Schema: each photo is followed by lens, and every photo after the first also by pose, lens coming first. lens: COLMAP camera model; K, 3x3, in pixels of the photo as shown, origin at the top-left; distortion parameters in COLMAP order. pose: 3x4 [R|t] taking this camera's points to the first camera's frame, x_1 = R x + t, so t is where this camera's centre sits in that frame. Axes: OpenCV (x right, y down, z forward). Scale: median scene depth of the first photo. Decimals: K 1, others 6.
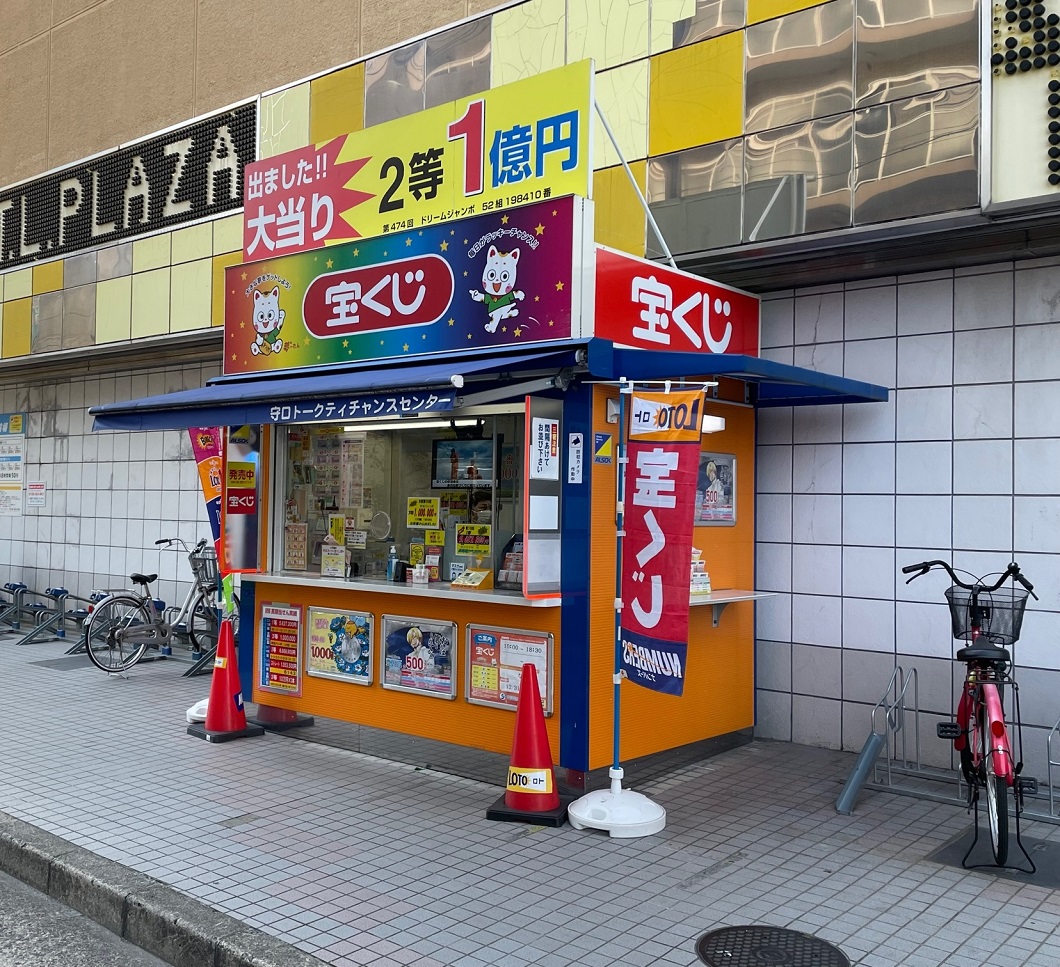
lens RADIAL K [[1229.2, 0, 530.0], [0, 1229.2, 483.5], [0, 0, 1]] dist [0.060006, -0.009136]
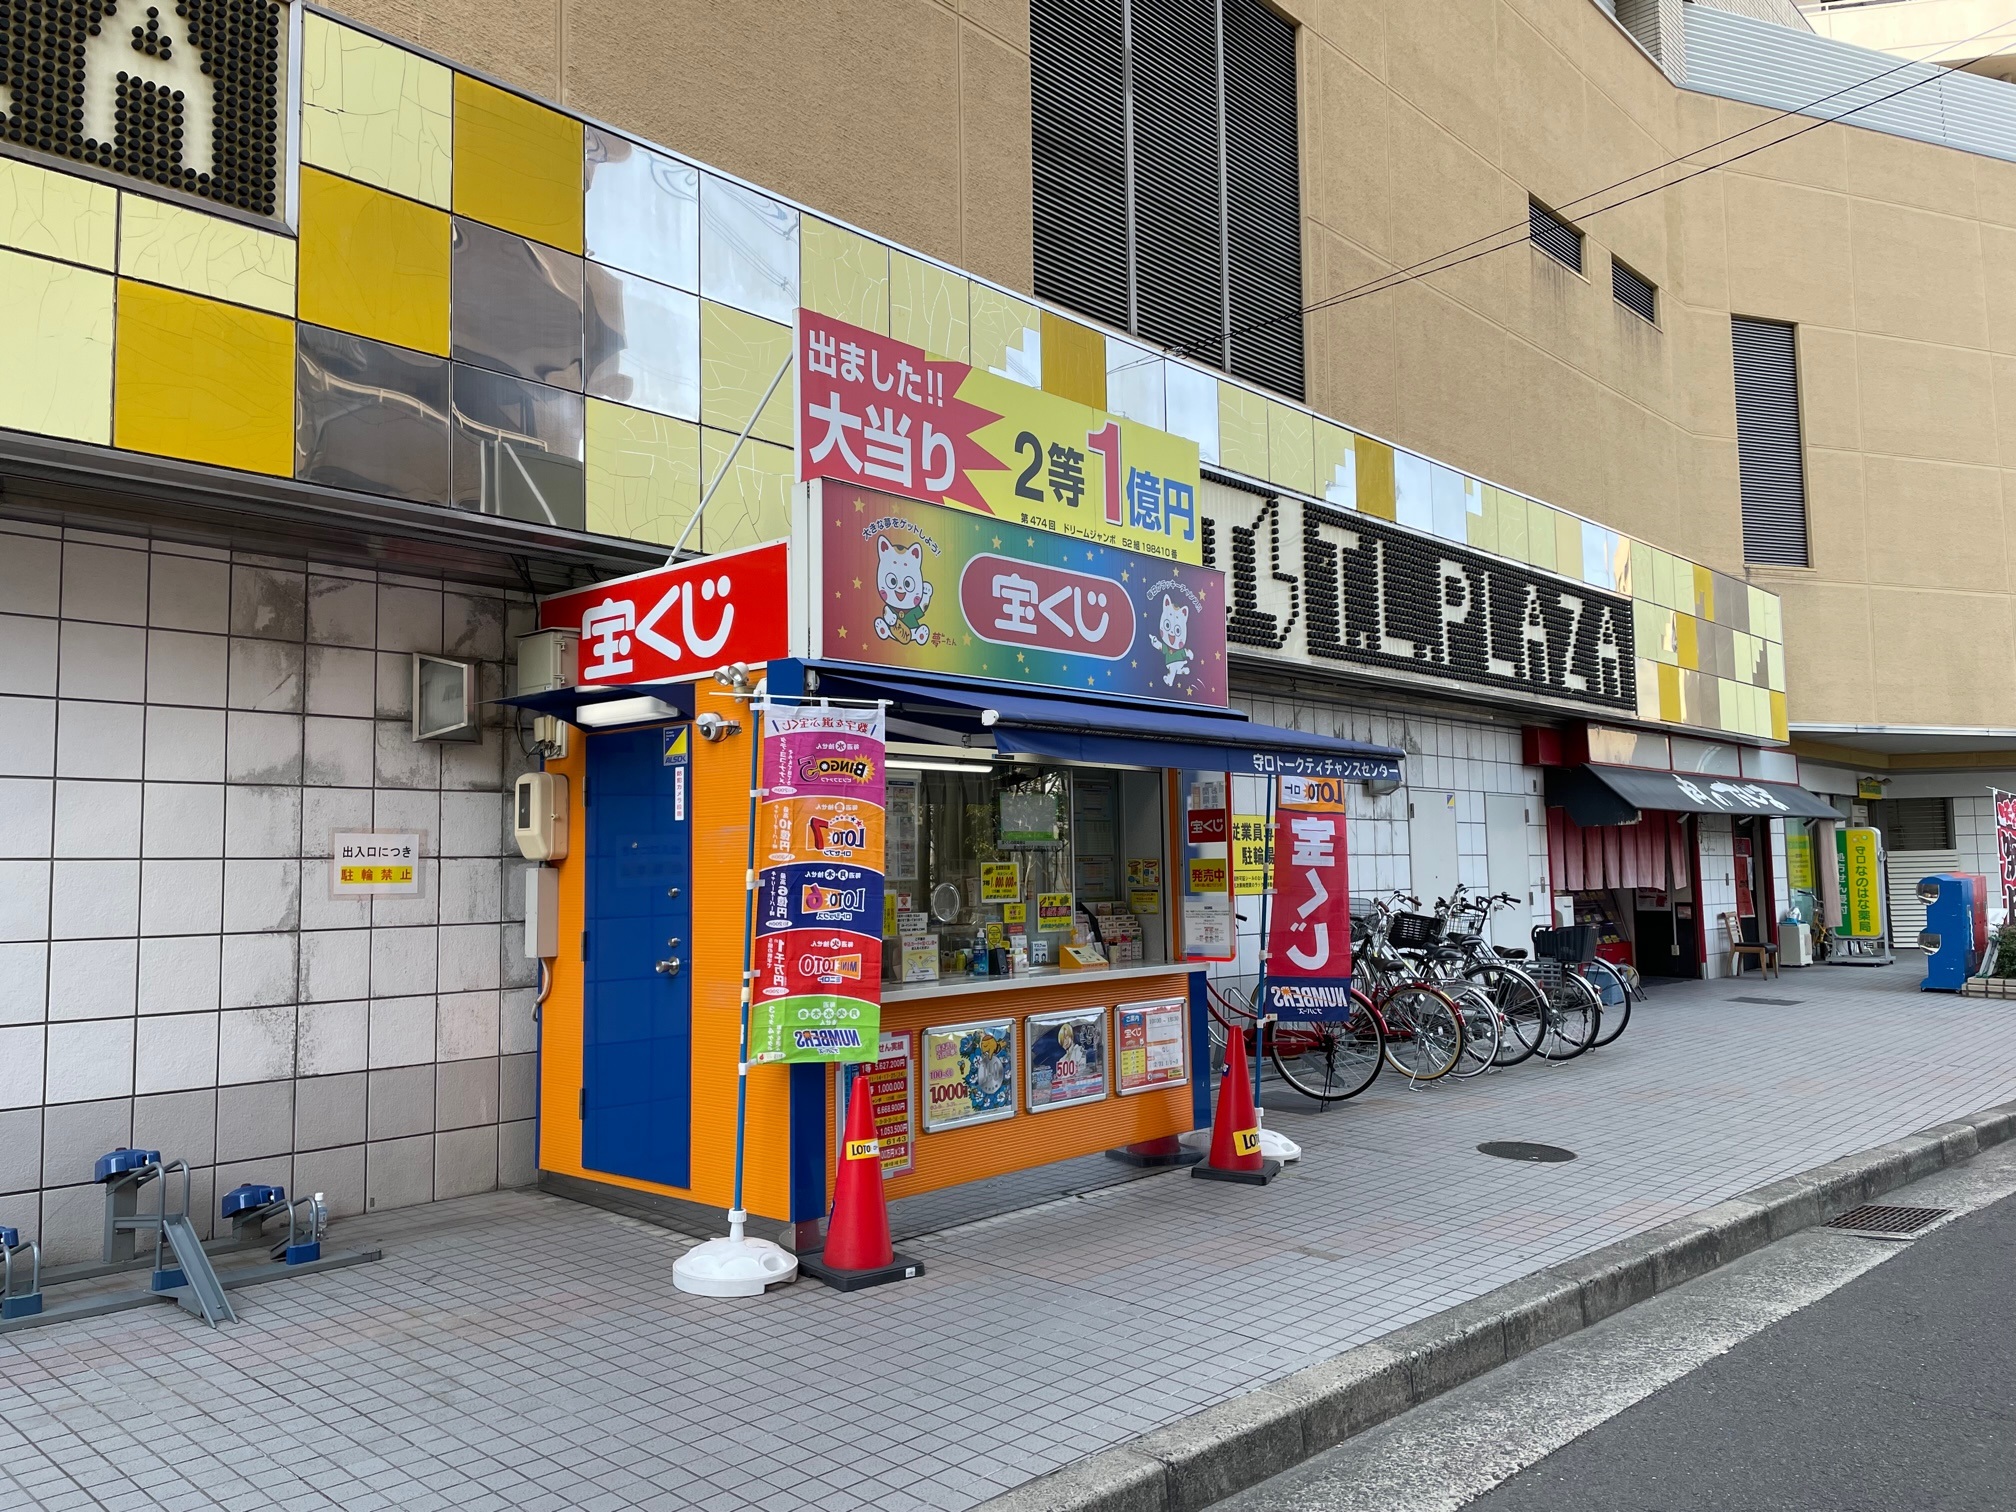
lens RADIAL K [[1494.1, 0, 1008.0], [0, 1494.1, 756.0], [0, 0, 1]] dist [0.082307, -0.106216]
pose [[-0.005718, 0.060716, 0.998139, -1.059563], [-0.003883, 0.998146, -0.060739, 0.001401], [-0.999976, -0.004223, -0.005472, 1.019430]]
